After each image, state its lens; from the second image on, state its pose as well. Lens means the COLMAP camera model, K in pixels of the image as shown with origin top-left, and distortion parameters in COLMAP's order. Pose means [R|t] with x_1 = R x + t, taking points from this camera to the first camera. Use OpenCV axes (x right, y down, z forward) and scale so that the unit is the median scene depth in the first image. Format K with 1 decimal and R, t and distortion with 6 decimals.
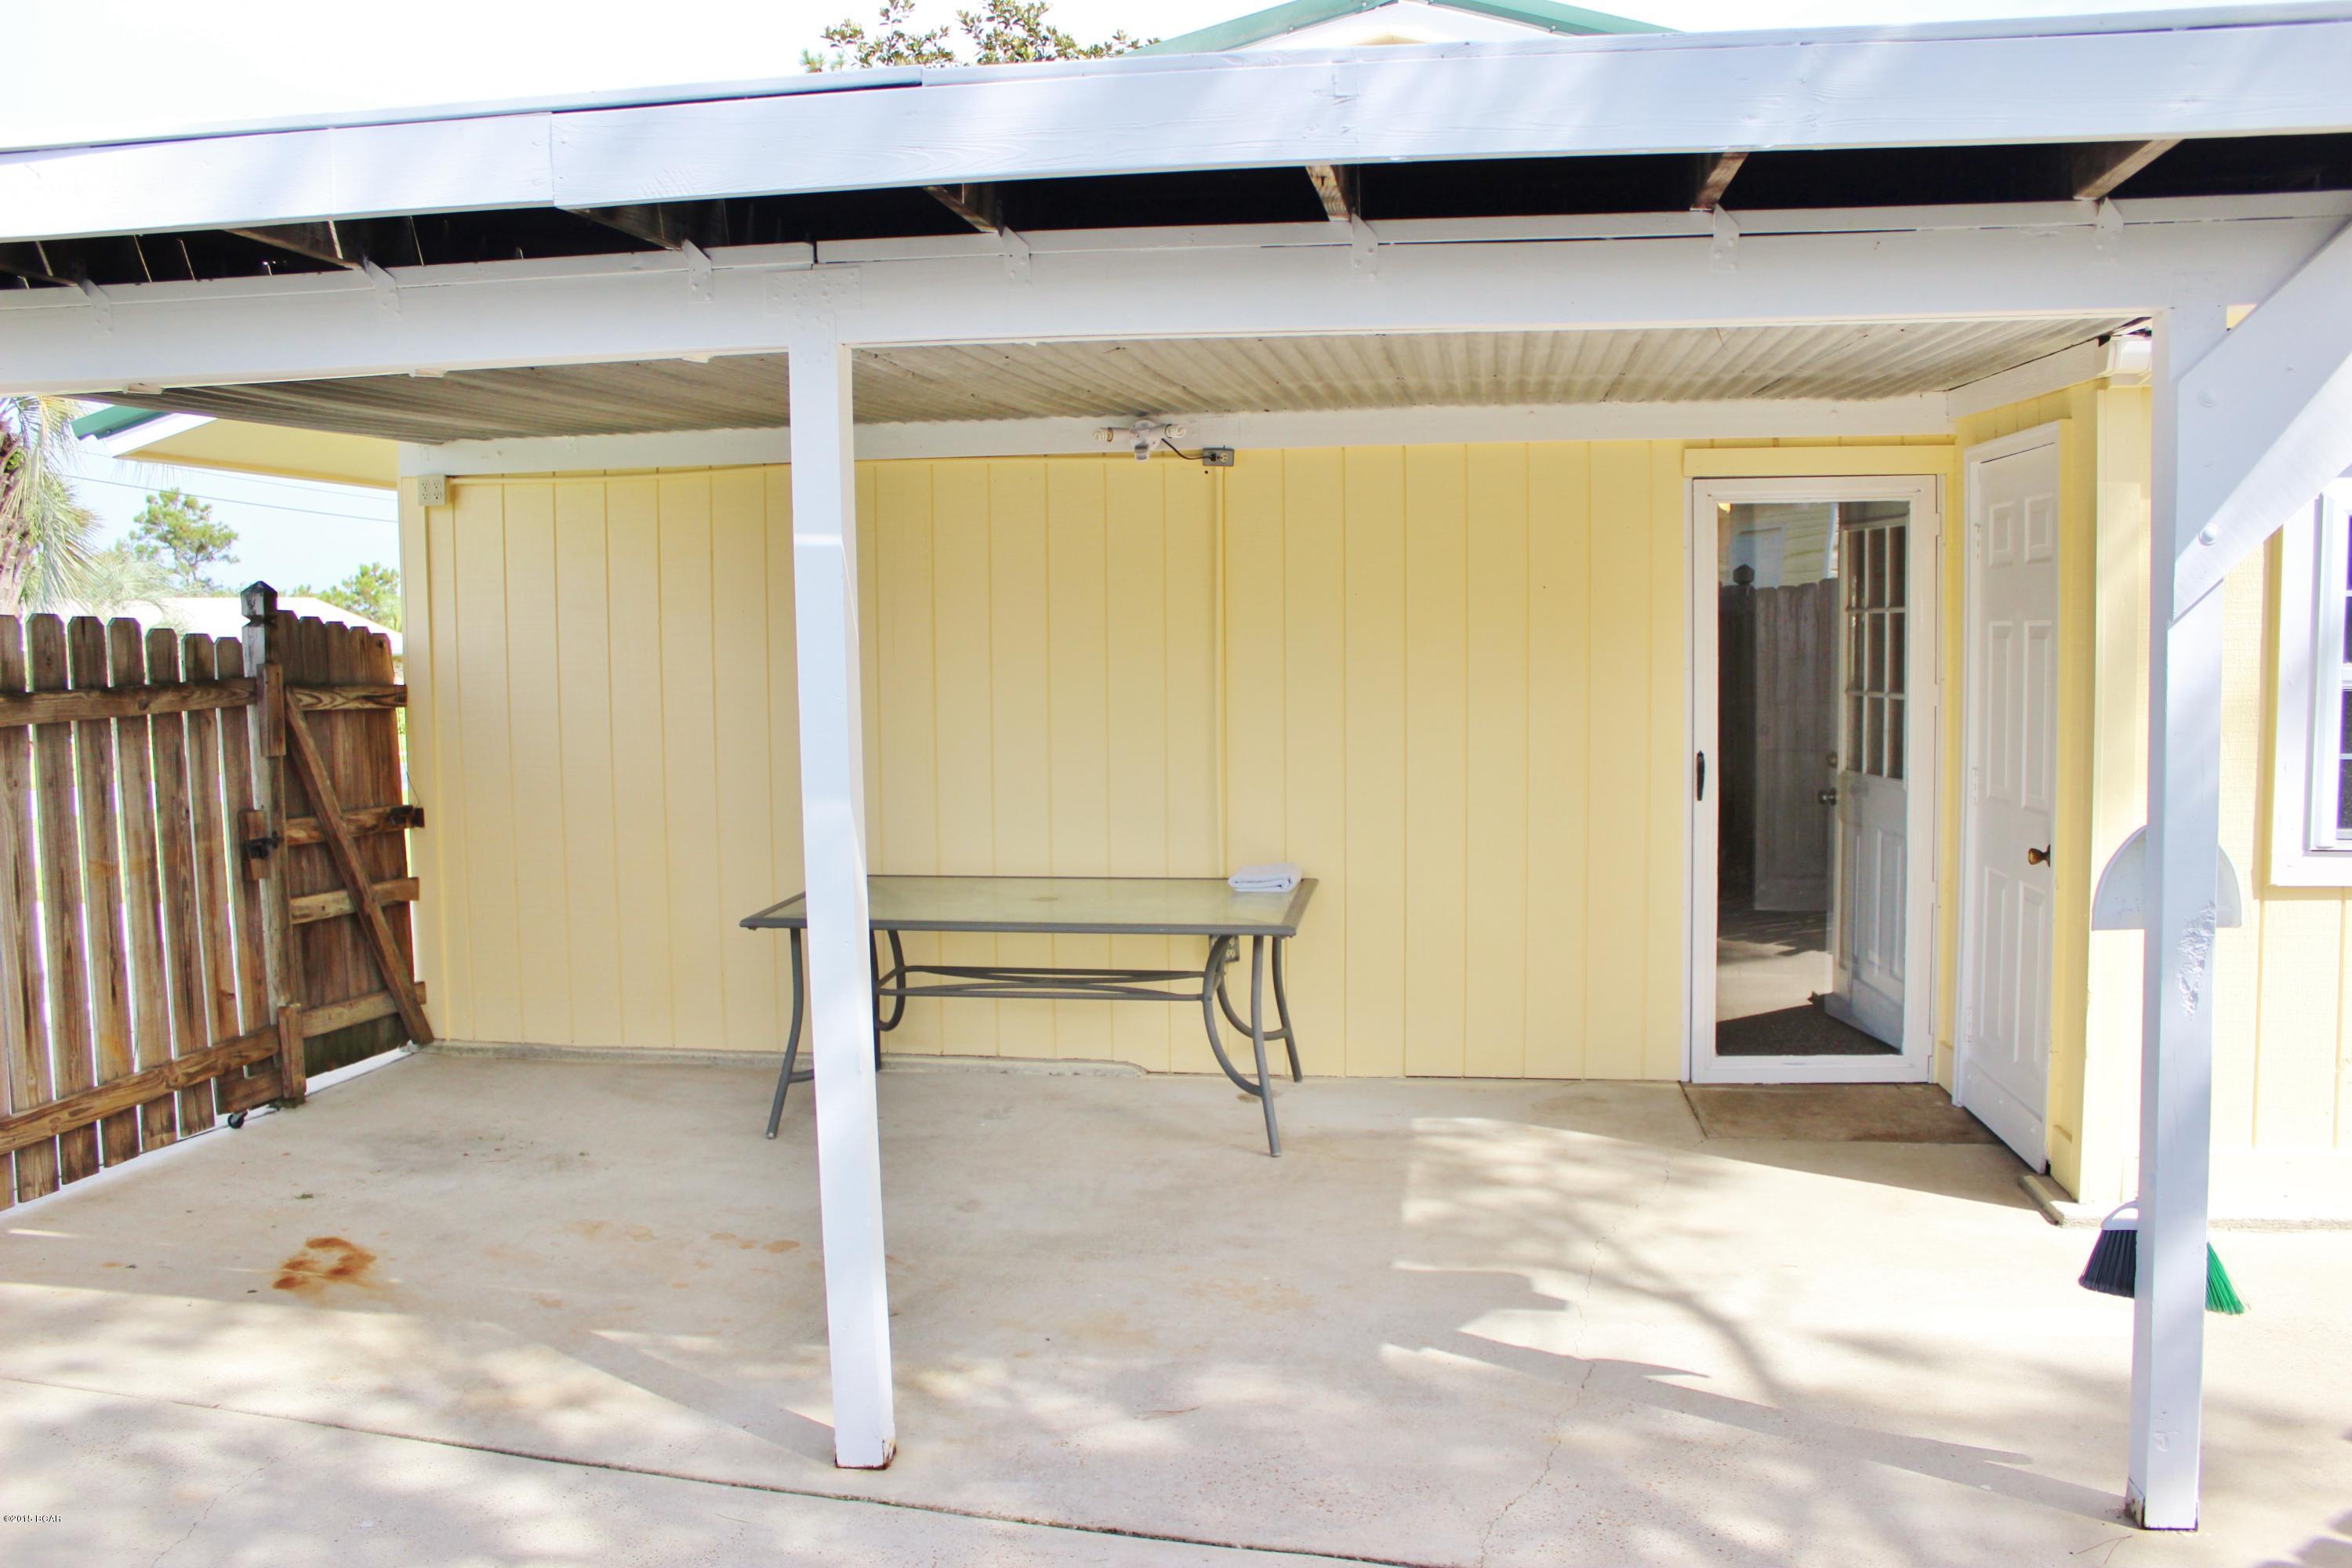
lens RADIAL K [[1946.4, 0, 1167.8], [0, 1946.4, 810.2], [0, 0, 1]] dist [-0.127962, 0.079975]
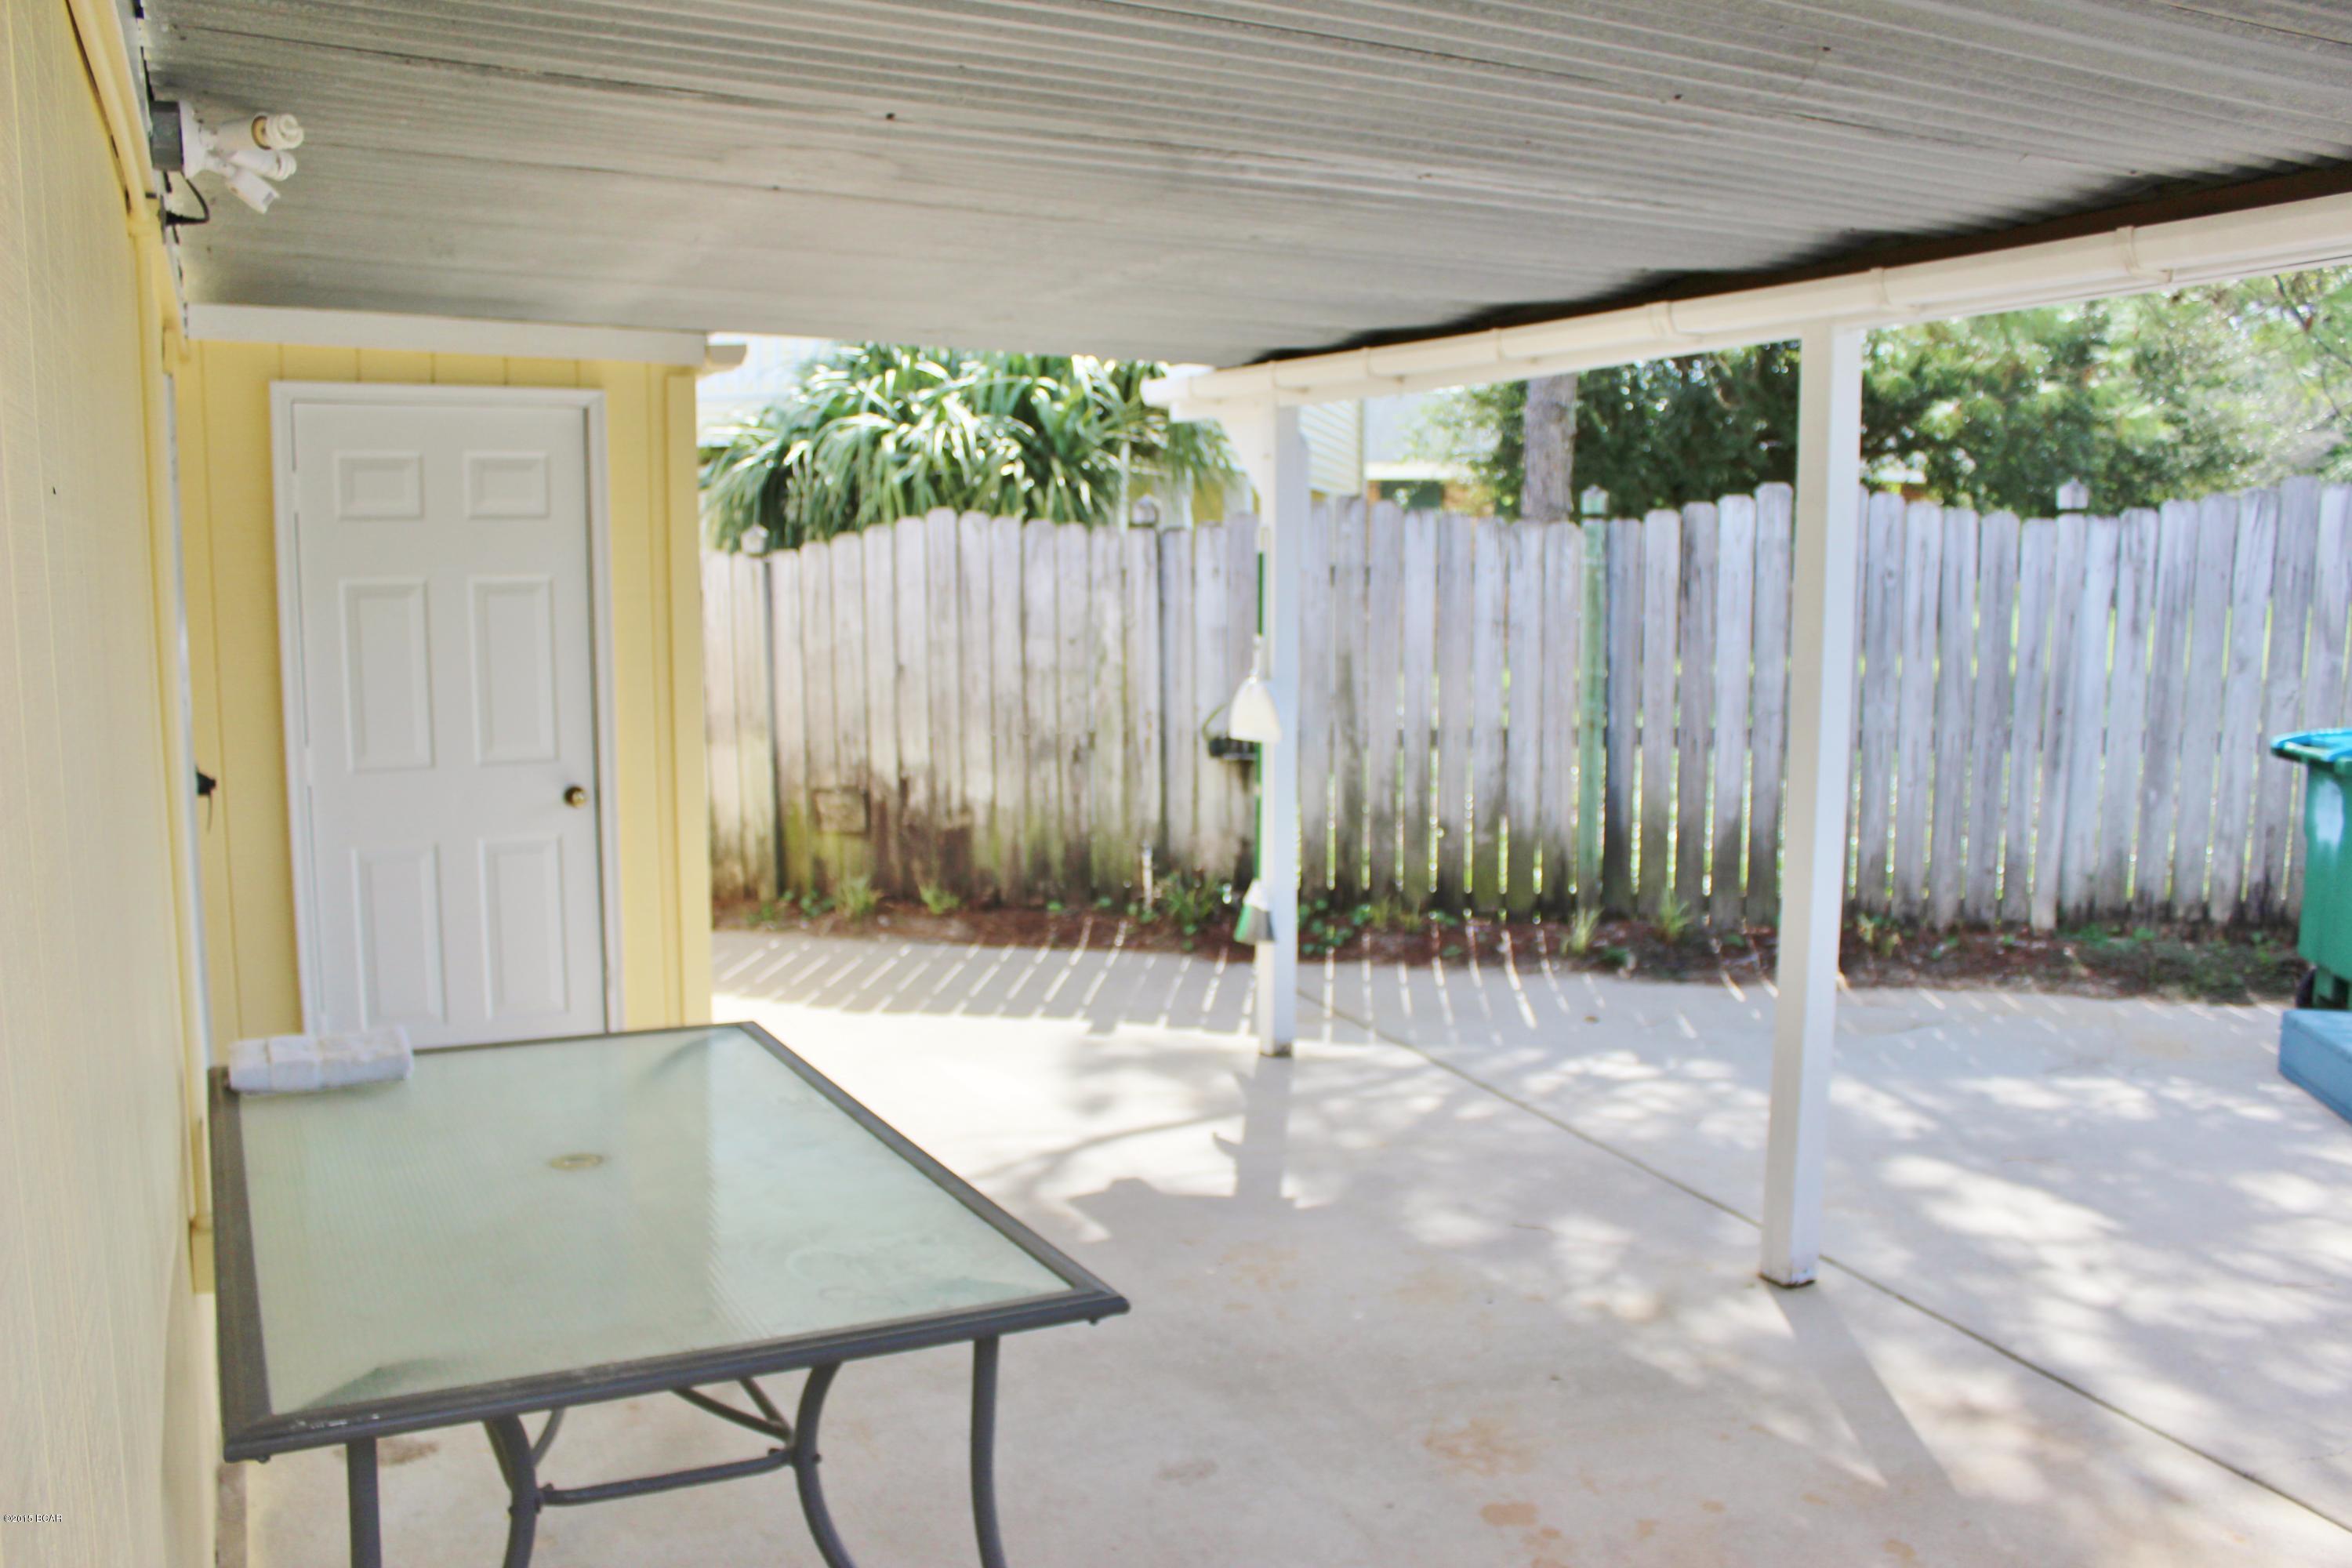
lens RADIAL K [[1946.4, 0, 1167.8], [0, 1946.4, 810.2], [0, 0, 1]] dist [-0.127962, 0.079975]
pose [[-0.581042, -0.082254, 0.809707, -0.800451], [0.086019, 0.983101, 0.161595, -0.153704], [-0.809315, 0.163544, -0.564147, 1.781931]]
